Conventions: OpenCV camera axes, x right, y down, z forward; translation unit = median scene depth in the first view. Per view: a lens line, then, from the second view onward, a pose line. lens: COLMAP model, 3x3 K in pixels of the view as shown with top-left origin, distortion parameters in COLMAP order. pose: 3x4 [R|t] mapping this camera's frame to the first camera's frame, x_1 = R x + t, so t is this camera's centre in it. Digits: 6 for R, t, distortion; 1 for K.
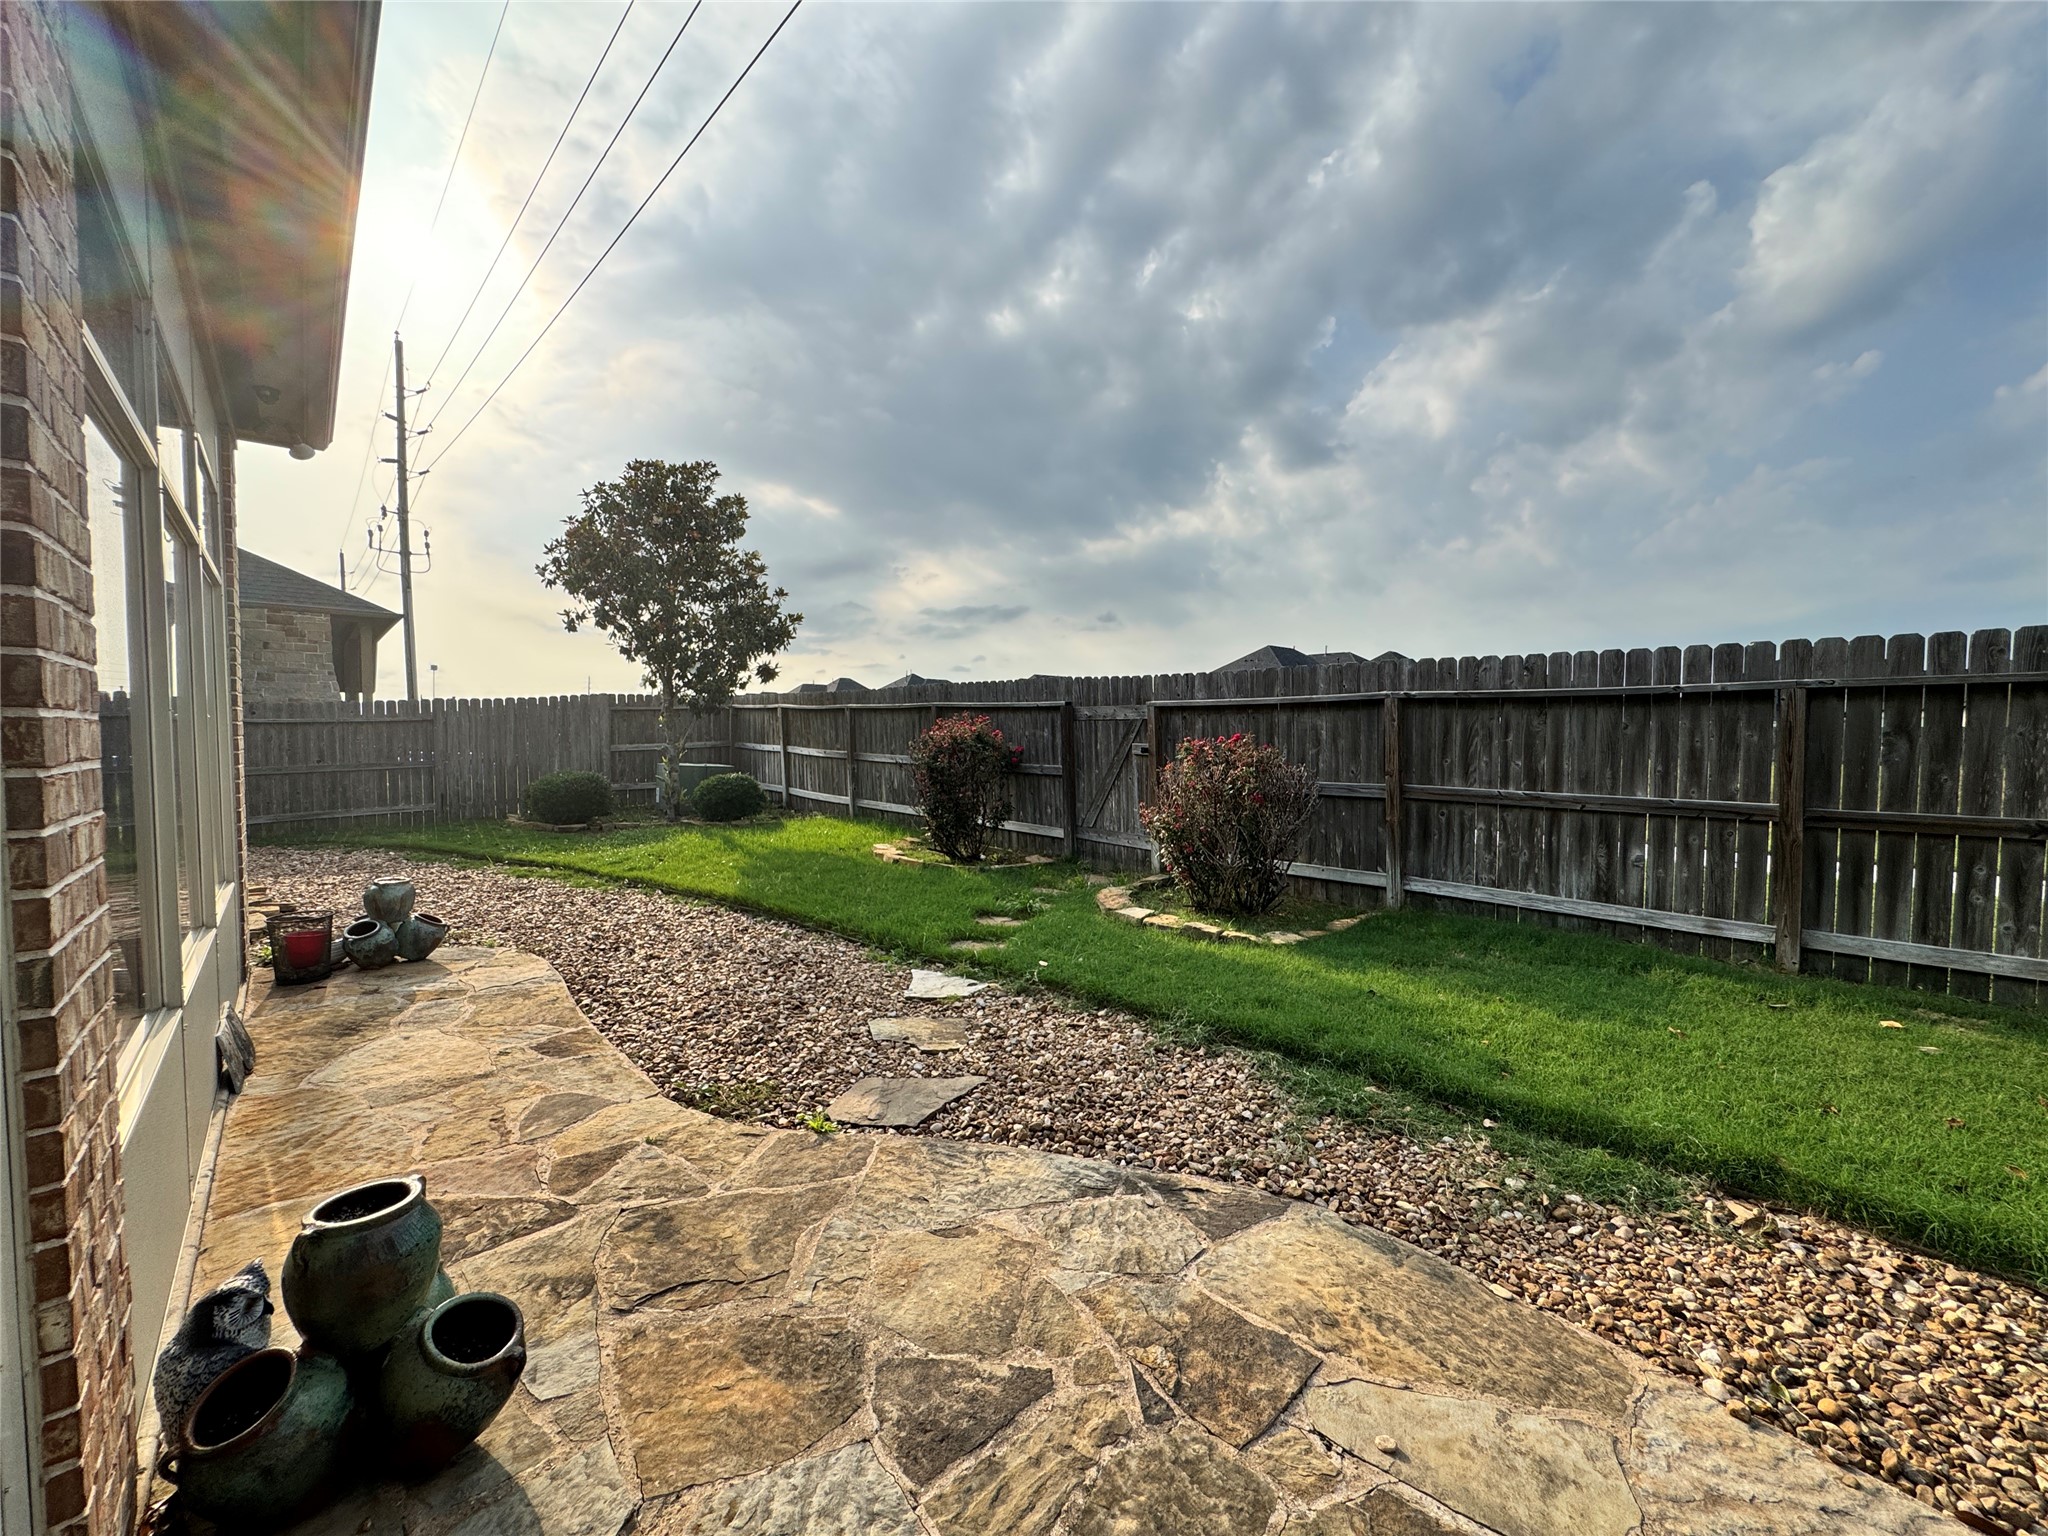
lens RADIAL K [[819.3, 0, 1030.1], [0, 819.3, 758.1], [0, 0, 1]] dist [-0.001249, 0.000339]
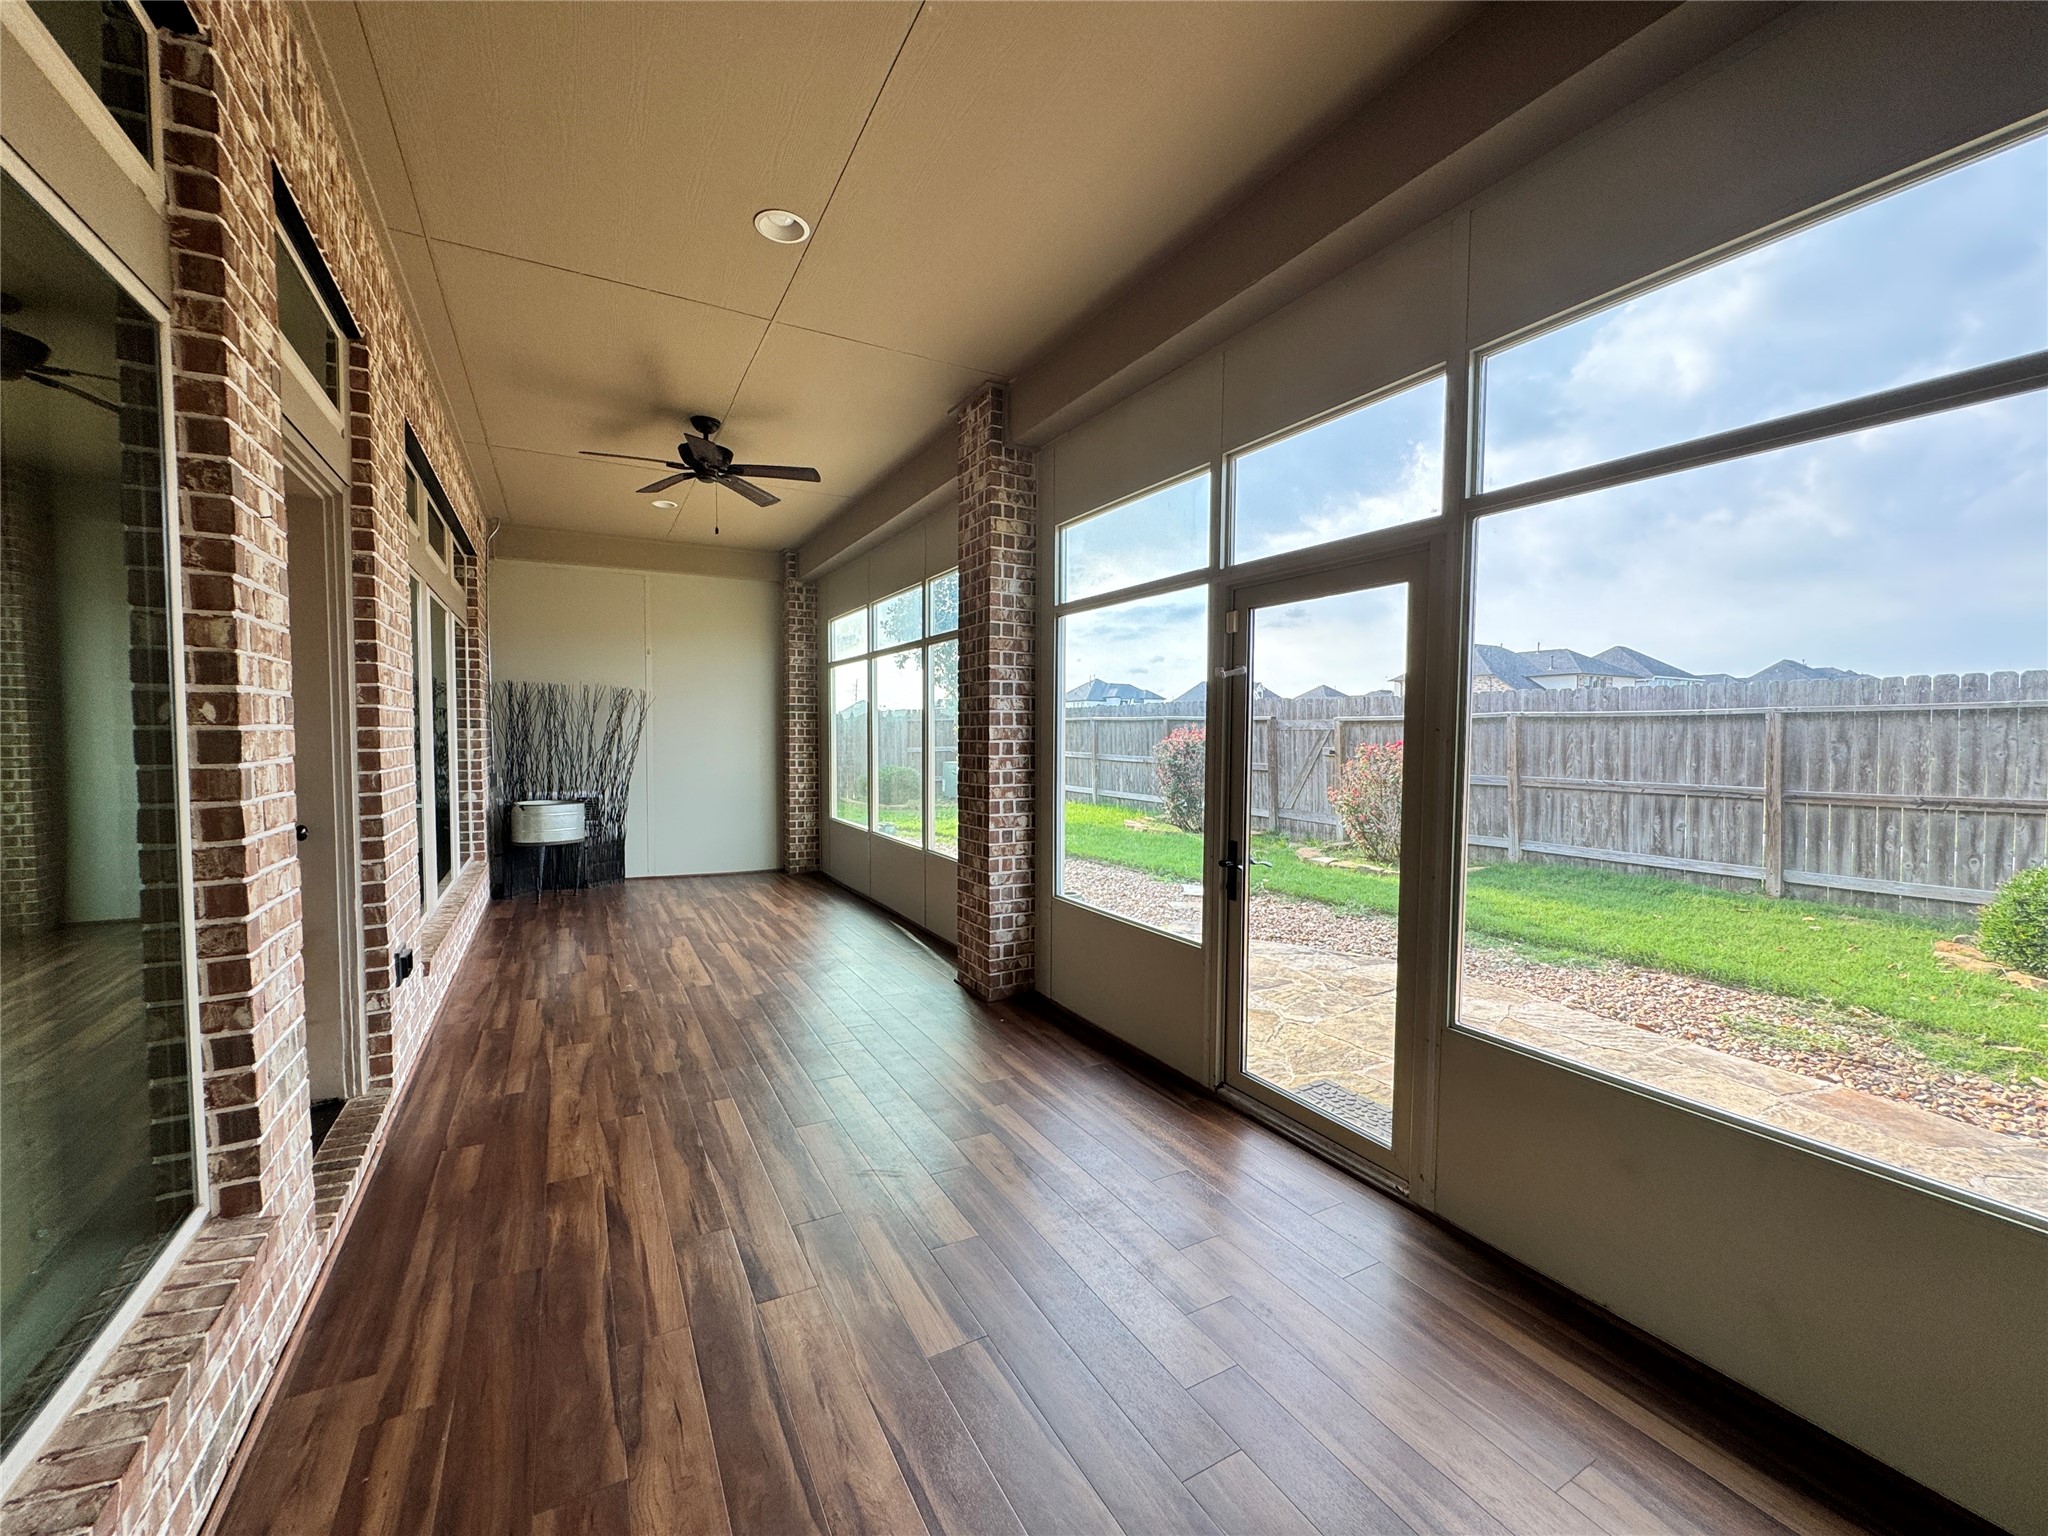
lens RADIAL K [[819.3, 0, 1024.1], [0, 819.3, 741.6], [0, 0, 1]] dist [-0.001249, 0.000339]
pose [[0.975040, -0.001145, -0.222024, -0.084318], [-0.003893, 0.999745, -0.022256, 0.007915], [0.221993, 0.022565, 0.974787, -0.664761]]
